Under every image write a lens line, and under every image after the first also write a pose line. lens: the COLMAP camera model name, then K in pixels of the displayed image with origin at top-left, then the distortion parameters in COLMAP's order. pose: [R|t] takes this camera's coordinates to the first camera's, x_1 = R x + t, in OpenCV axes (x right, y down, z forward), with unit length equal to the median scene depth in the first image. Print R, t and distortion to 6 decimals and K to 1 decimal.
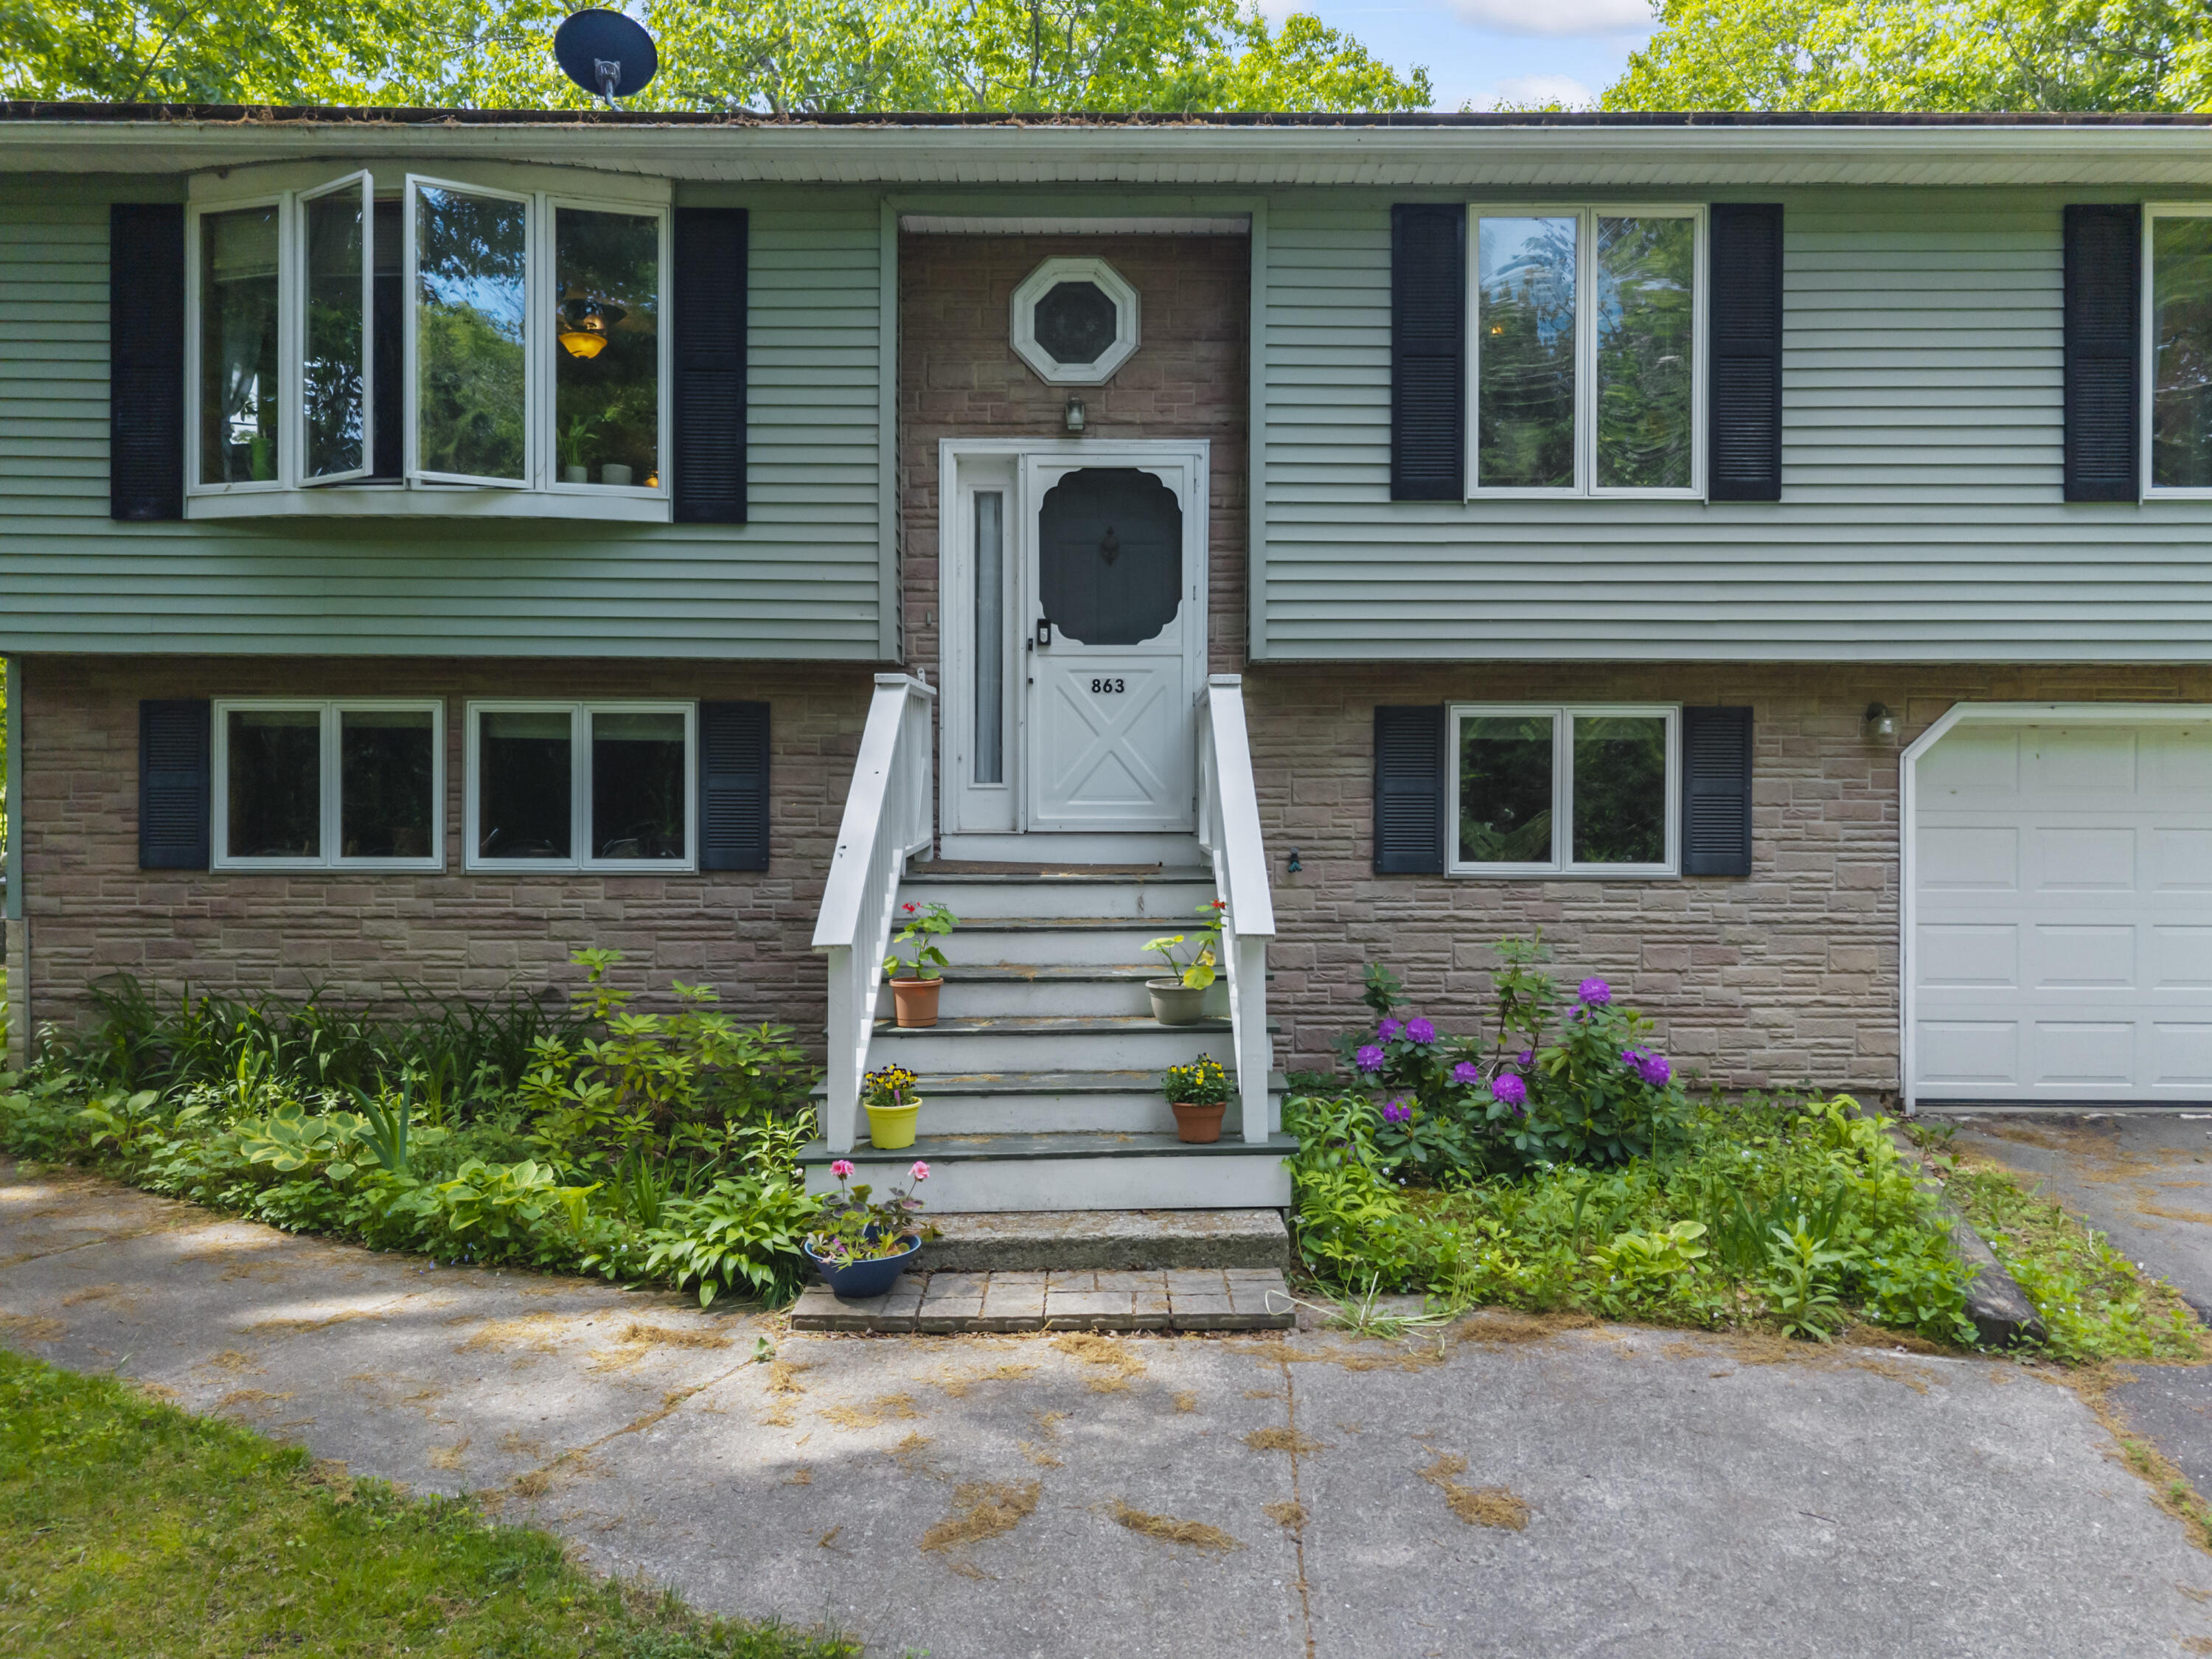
lens RADIAL K [[1377.0, 0, 1106.0], [0, 1377.0, 829.5], [0, 0, 1]] dist [-0.025167, -0.002327]
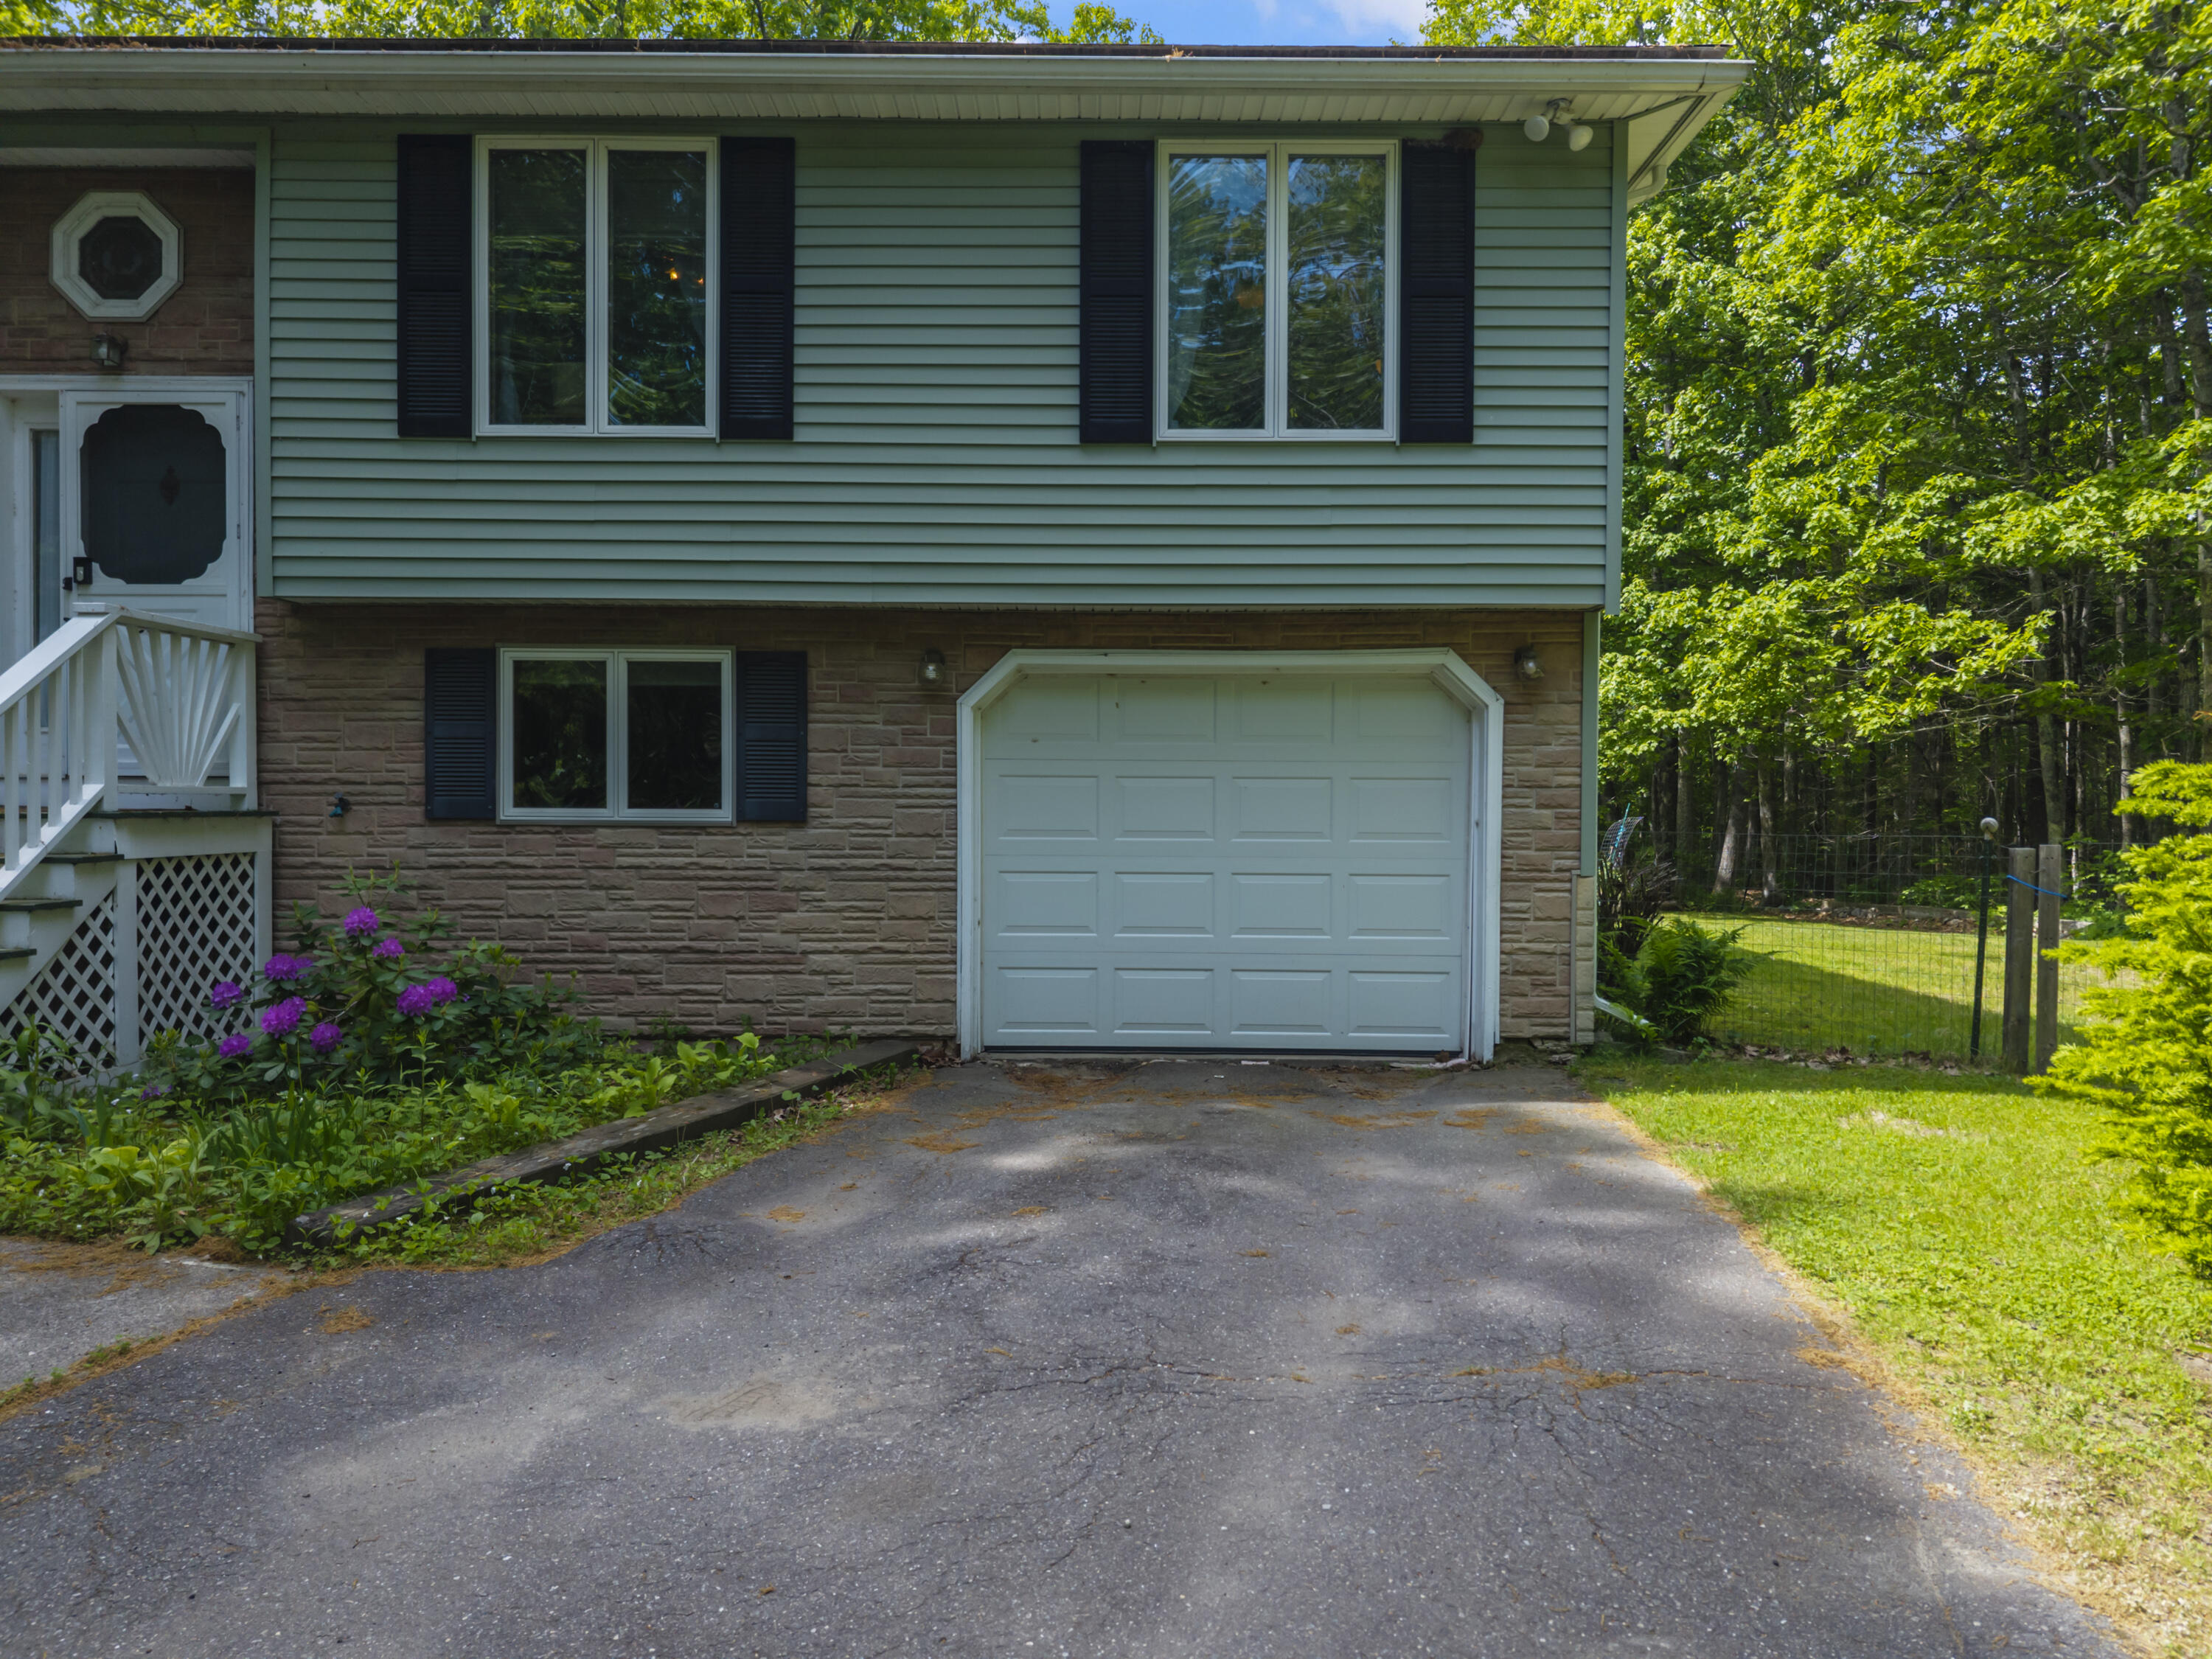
lens RADIAL K [[1342.1, 0, 1237.1], [0, 1342.1, 824.1], [0, 0, 1]] dist [0.059141, -0.063967]
pose [[0.999117, 0.002346, 0.041956, 0.743911], [-0.002156, 0.999987, -0.004579, 0.039356], [-0.041967, 0.004484, 0.999109, 0.004308]]
